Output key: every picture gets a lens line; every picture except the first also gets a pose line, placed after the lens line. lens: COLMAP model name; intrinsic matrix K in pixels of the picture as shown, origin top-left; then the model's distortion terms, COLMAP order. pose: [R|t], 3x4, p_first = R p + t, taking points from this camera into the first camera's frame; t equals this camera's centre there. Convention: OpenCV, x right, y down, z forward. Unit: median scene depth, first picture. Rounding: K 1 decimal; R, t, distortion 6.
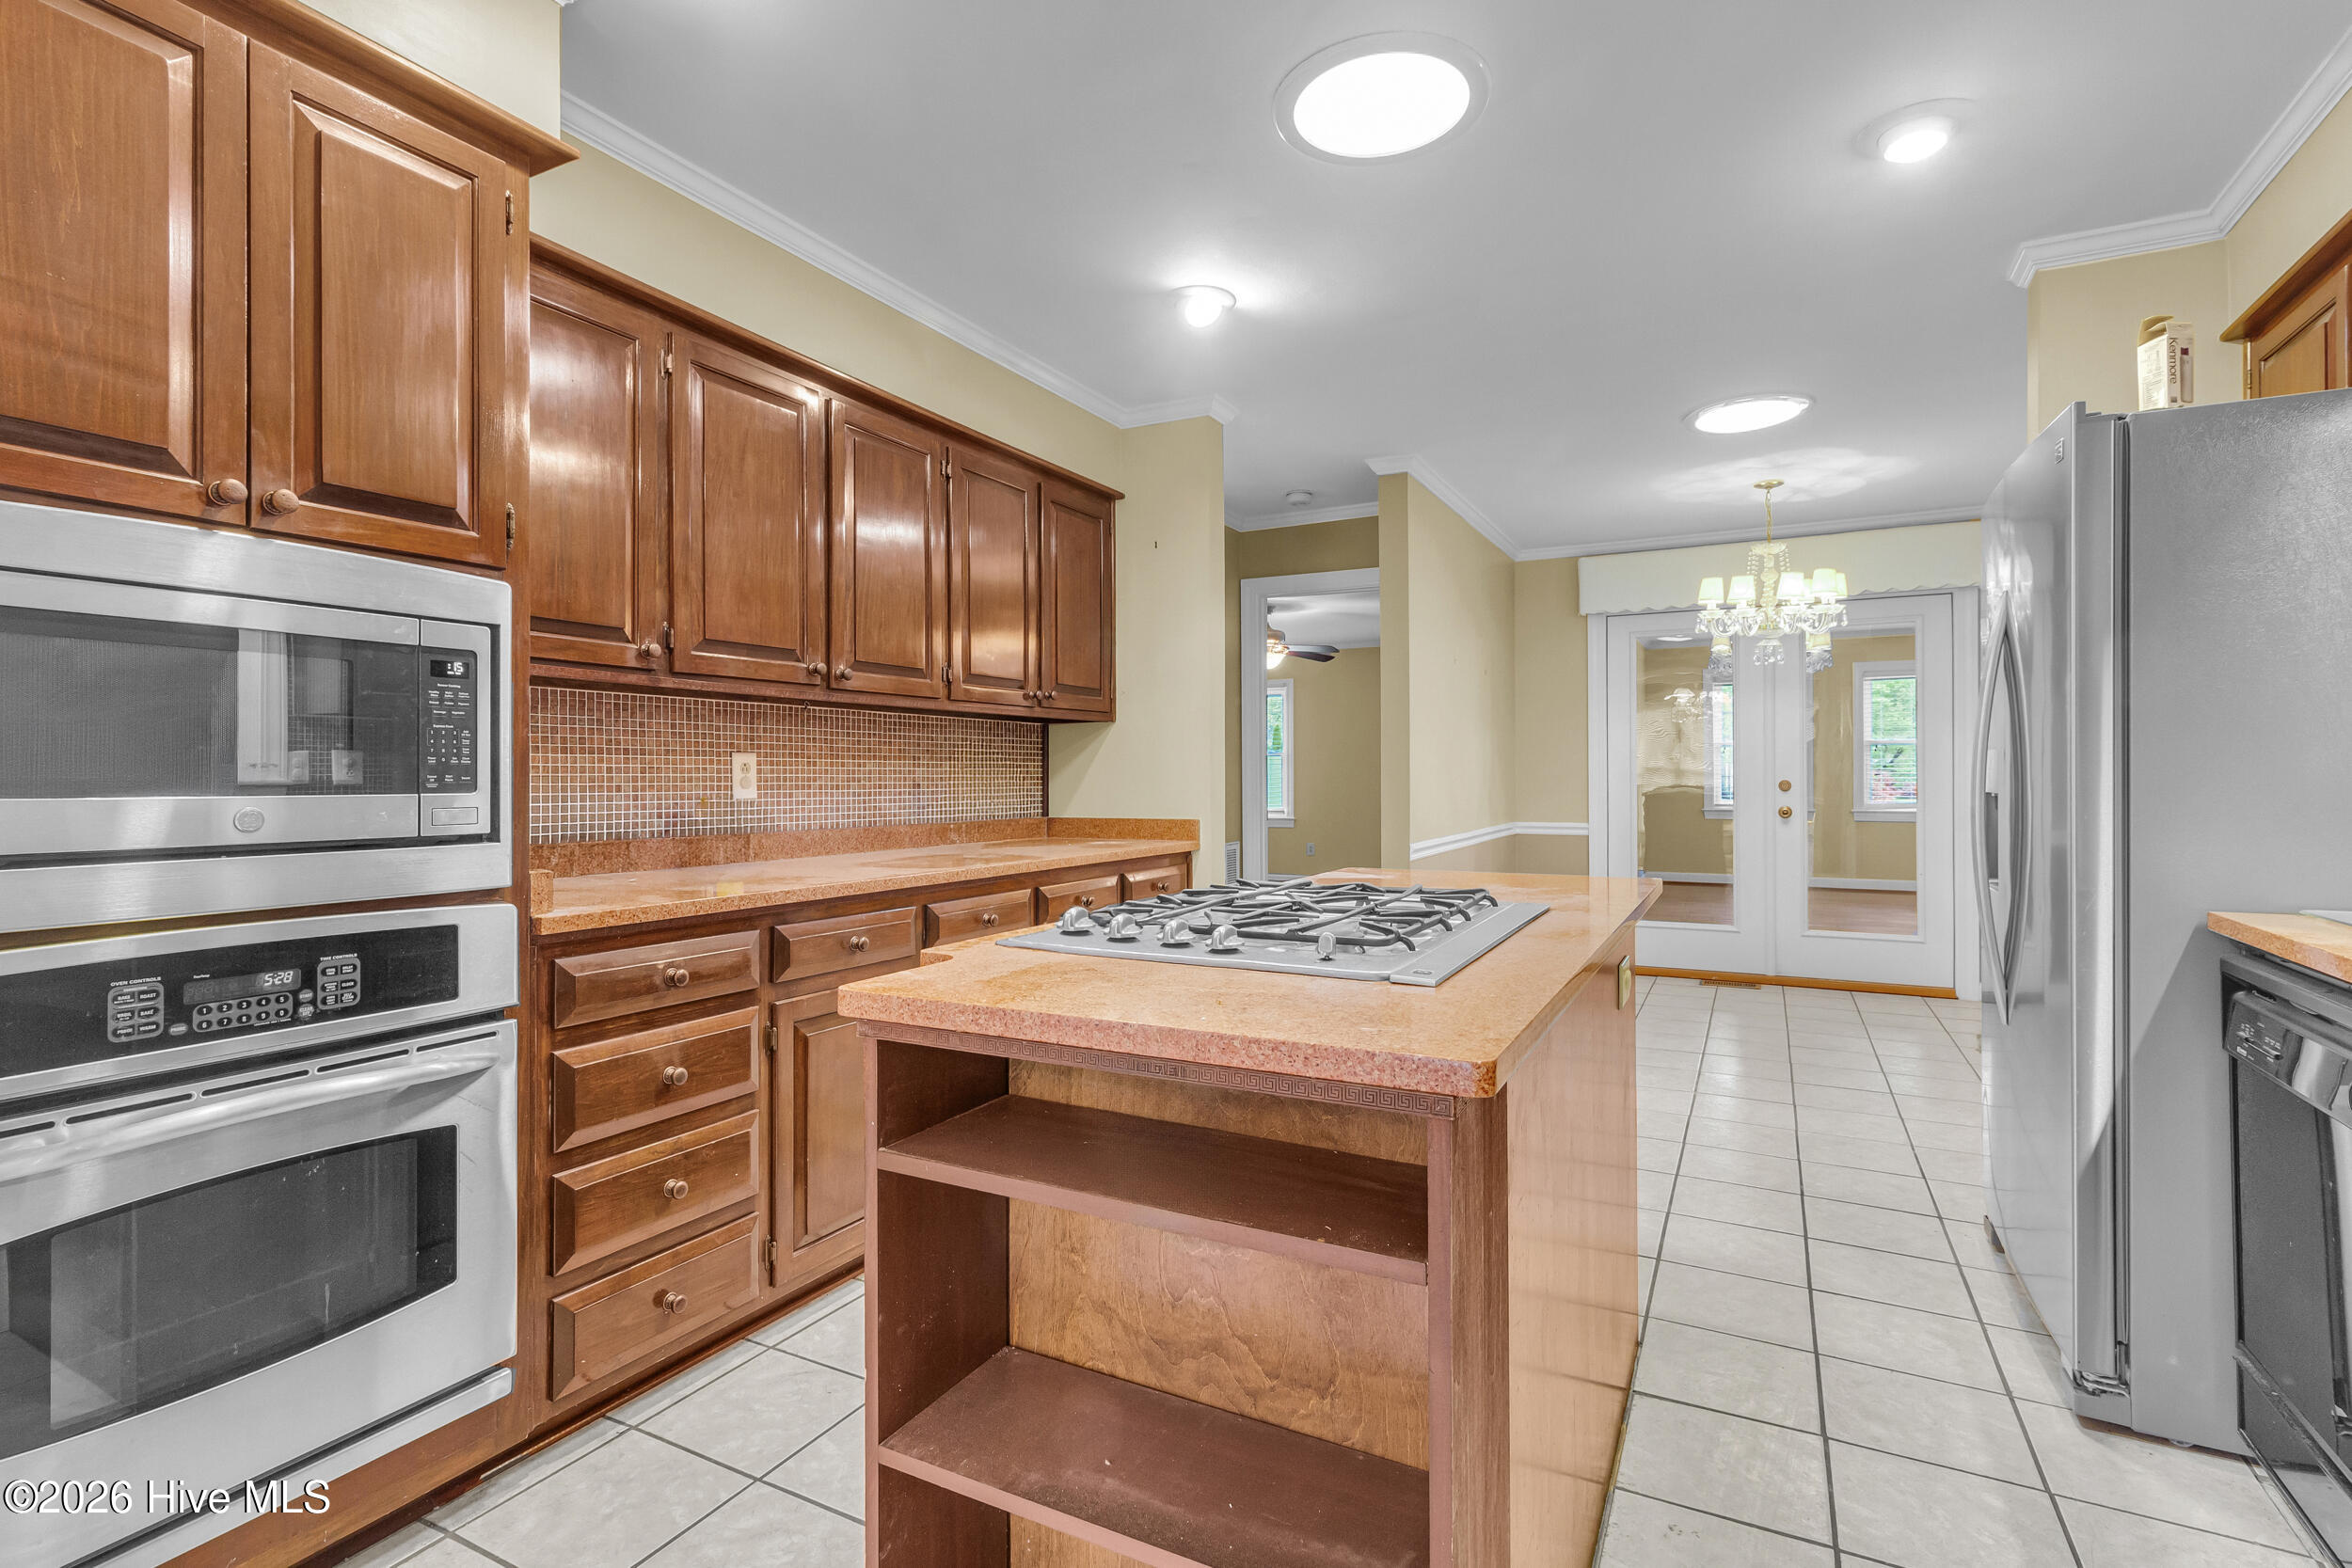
lens RADIAL K [[1125.8, 0, 1176.0], [0, 1125.8, 784.0], [0, 0, 1]] dist [0.002223, 0.000029]
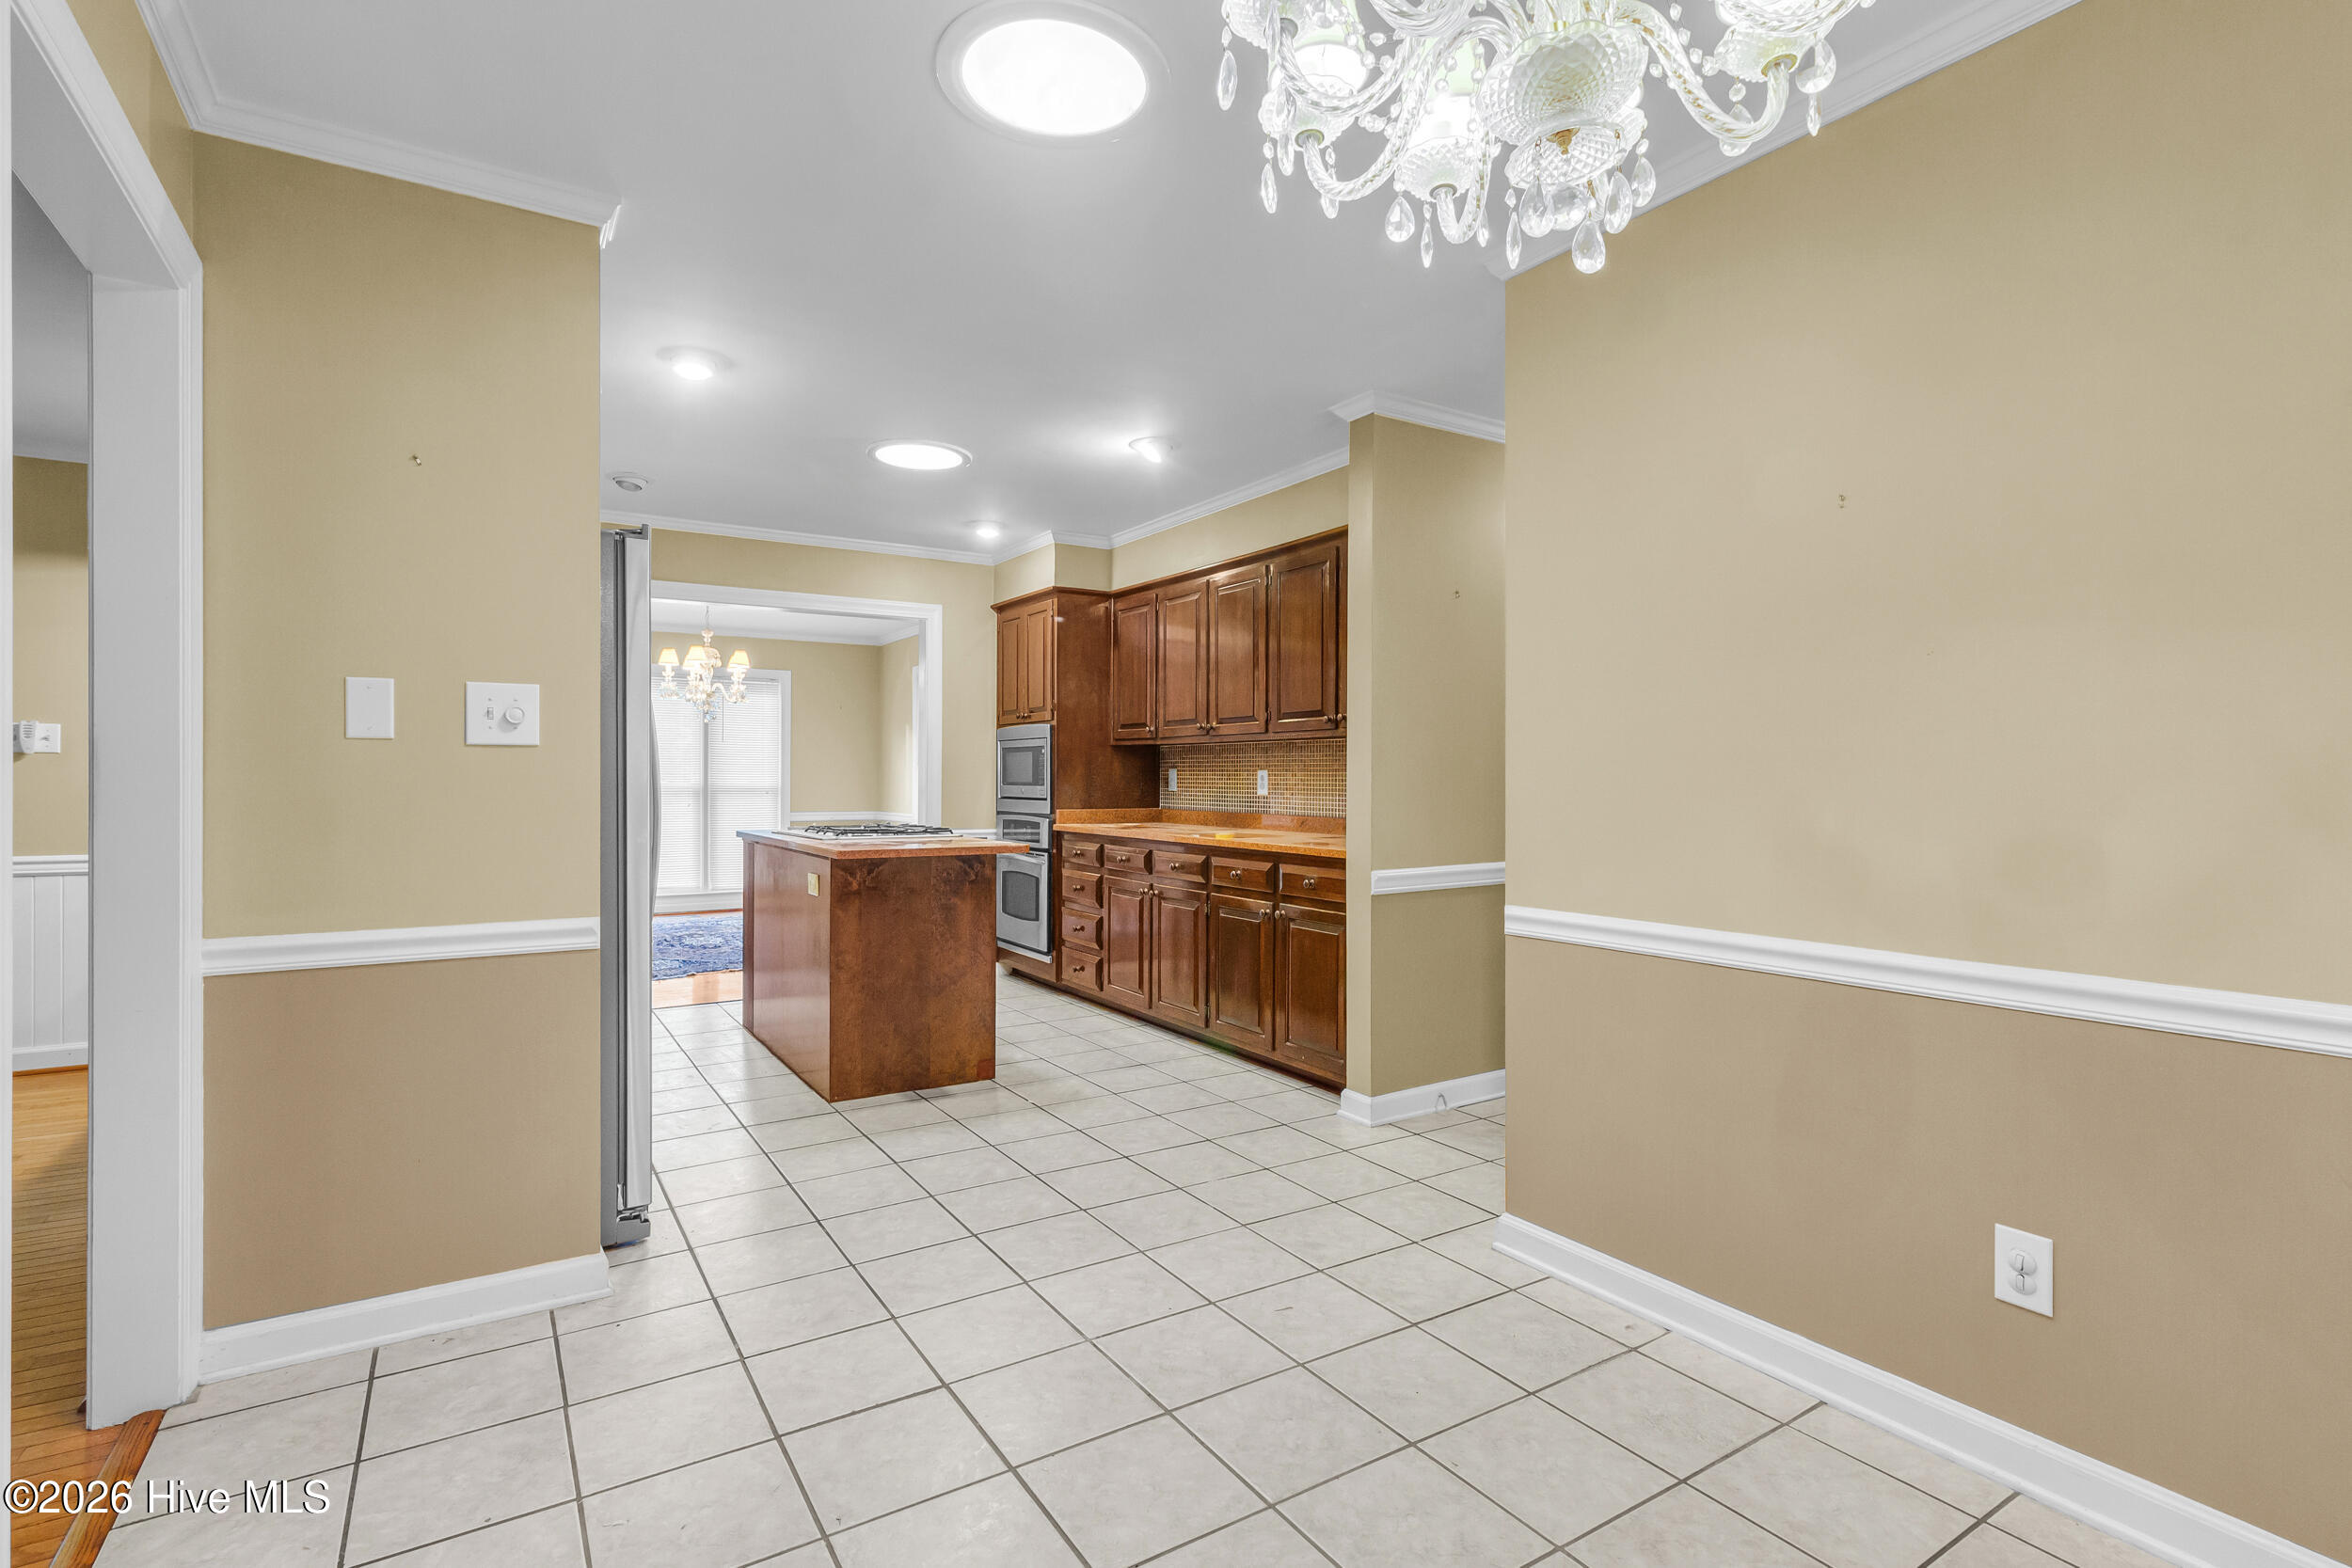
lens RADIAL K [[1105.8, 0, 1176.0], [0, 1105.8, 784.0], [0, 0, 1]] dist [0.000649, -0.000026]
pose [[-0.495357, 0.006799, -0.868663, 1.270020], [-0.007485, 0.999899, 0.012095, -0.025453], [0.868657, 0.012493, -0.495256, 1.790467]]
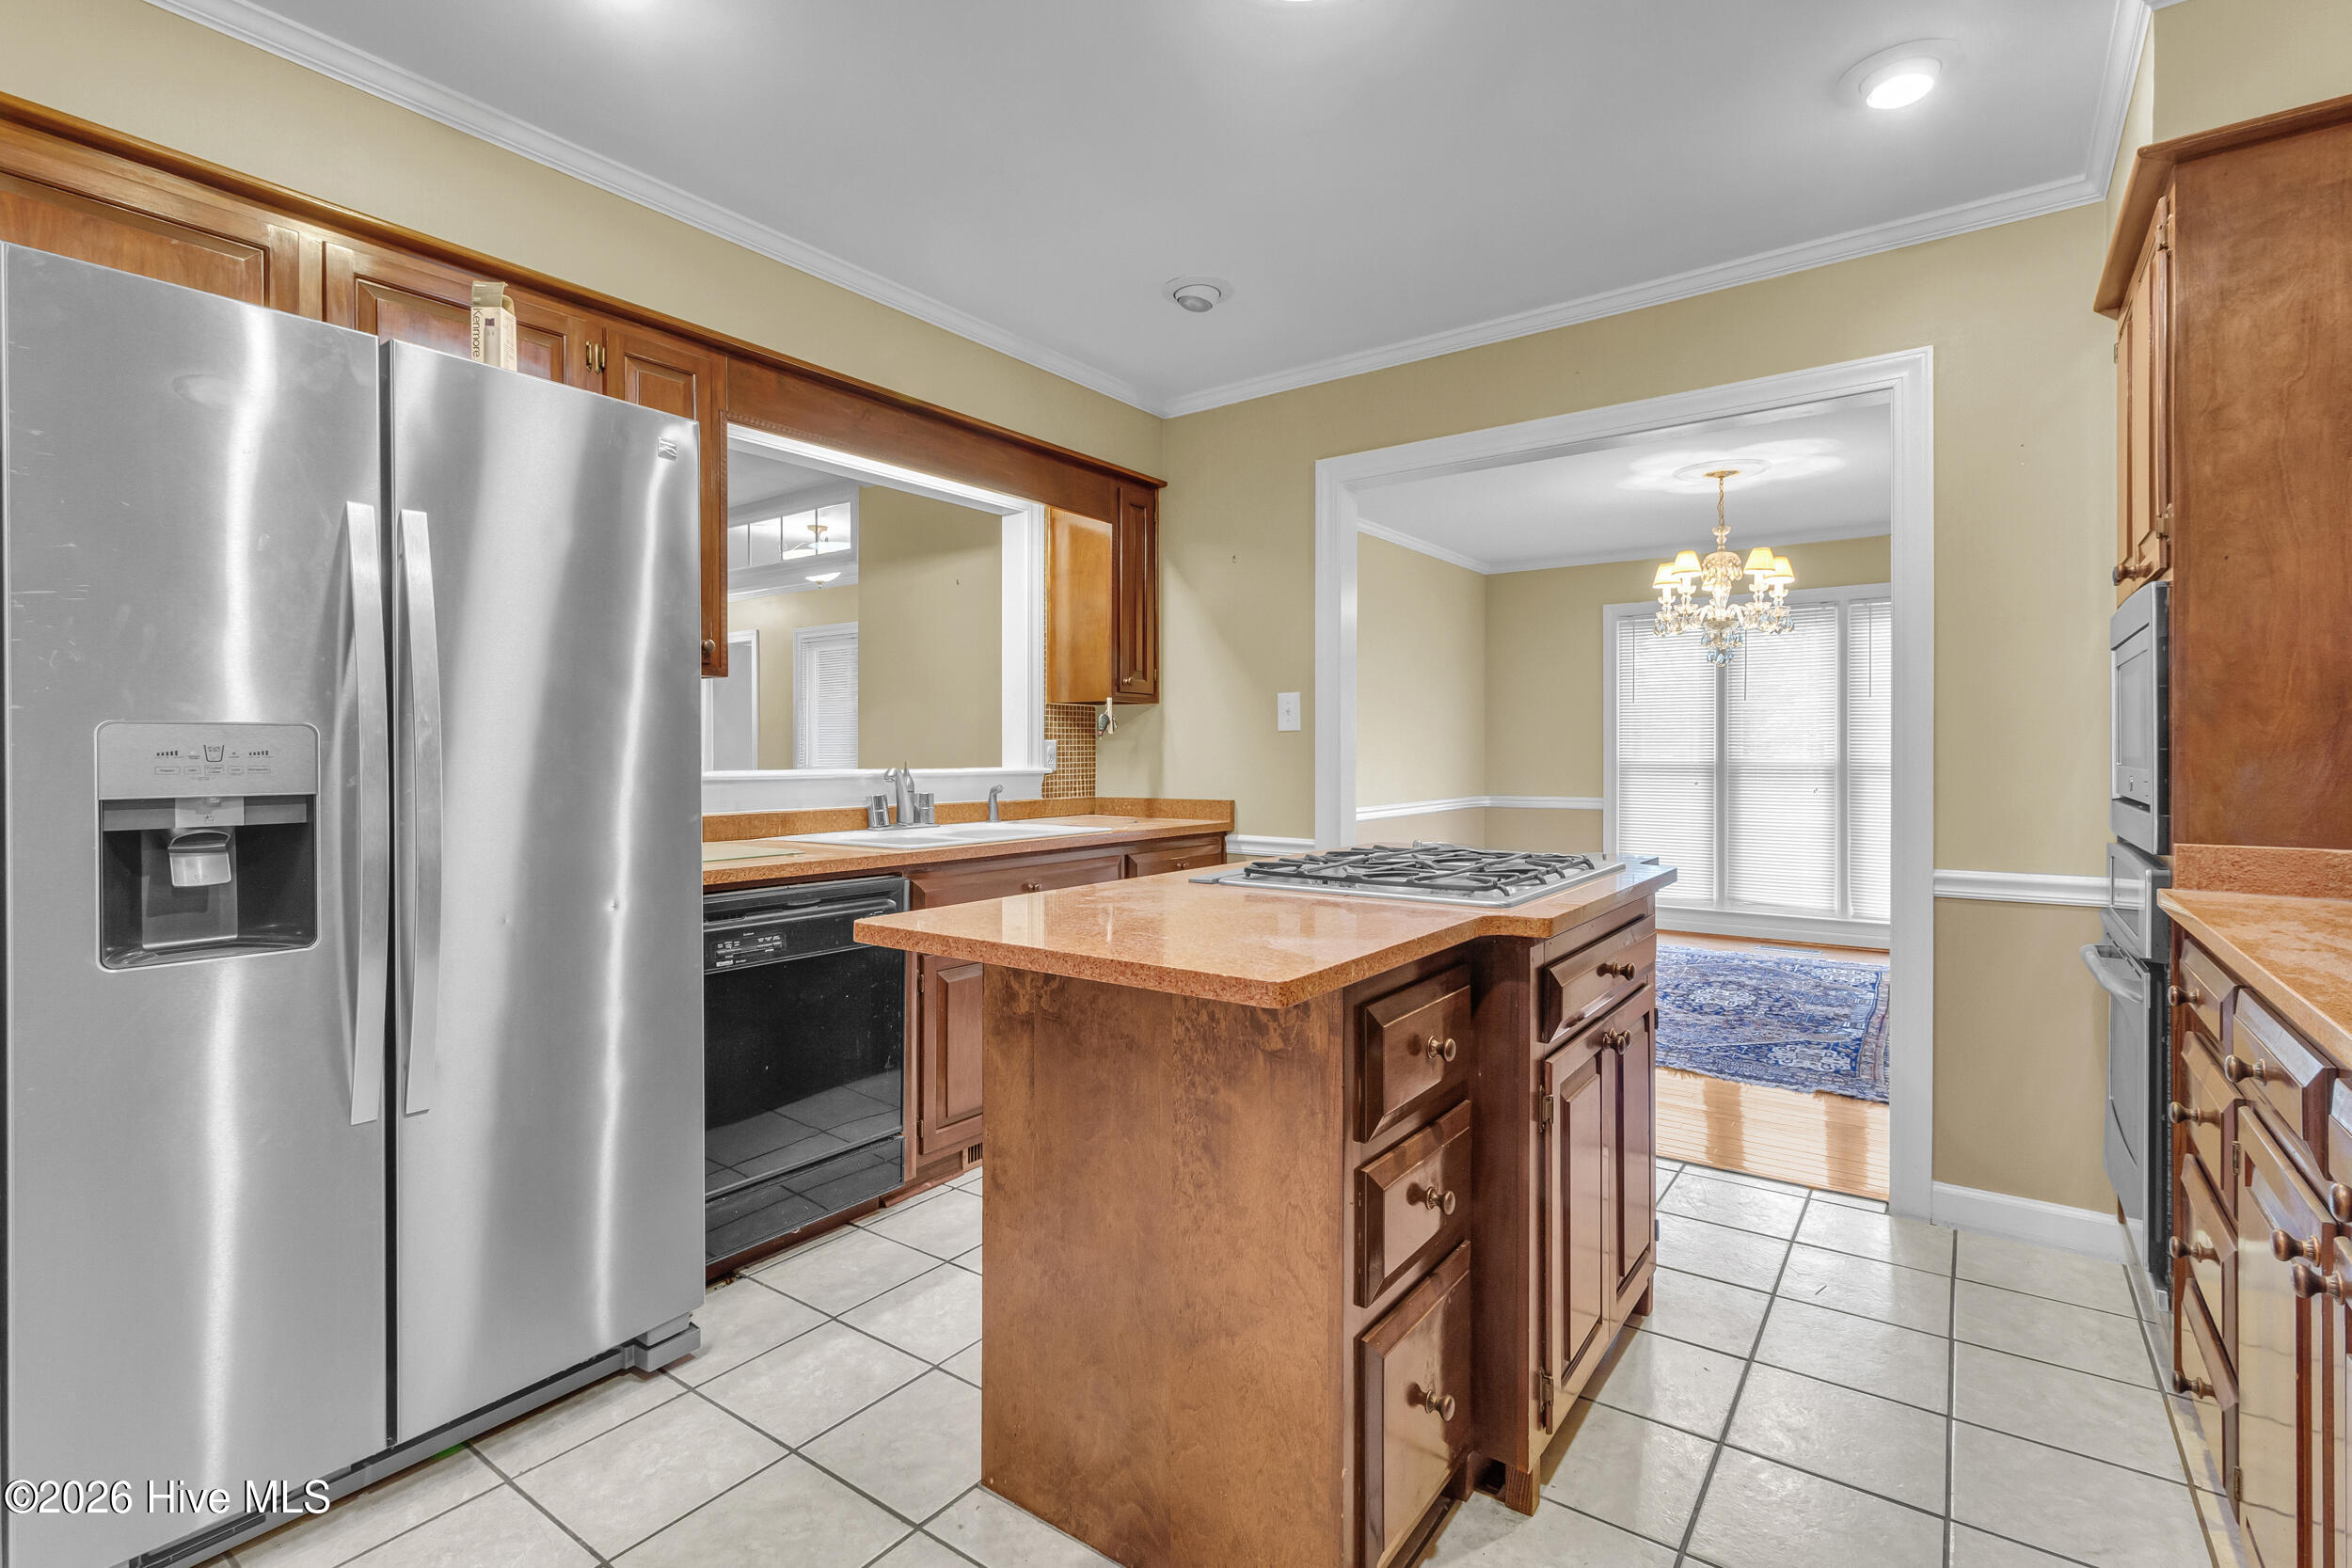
lens RADIAL K [[1094.7, 0, 1168.1], [0, 1094.7, 758.0], [0, 0, 1]] dist [0.002191, -0.000118]
pose [[-0.989549, 0.005787, 0.144084, 0.130303], [0.007517, 0.999906, 0.011468, -0.014307], [-0.144004, 0.012431, -0.989499, 1.327688]]
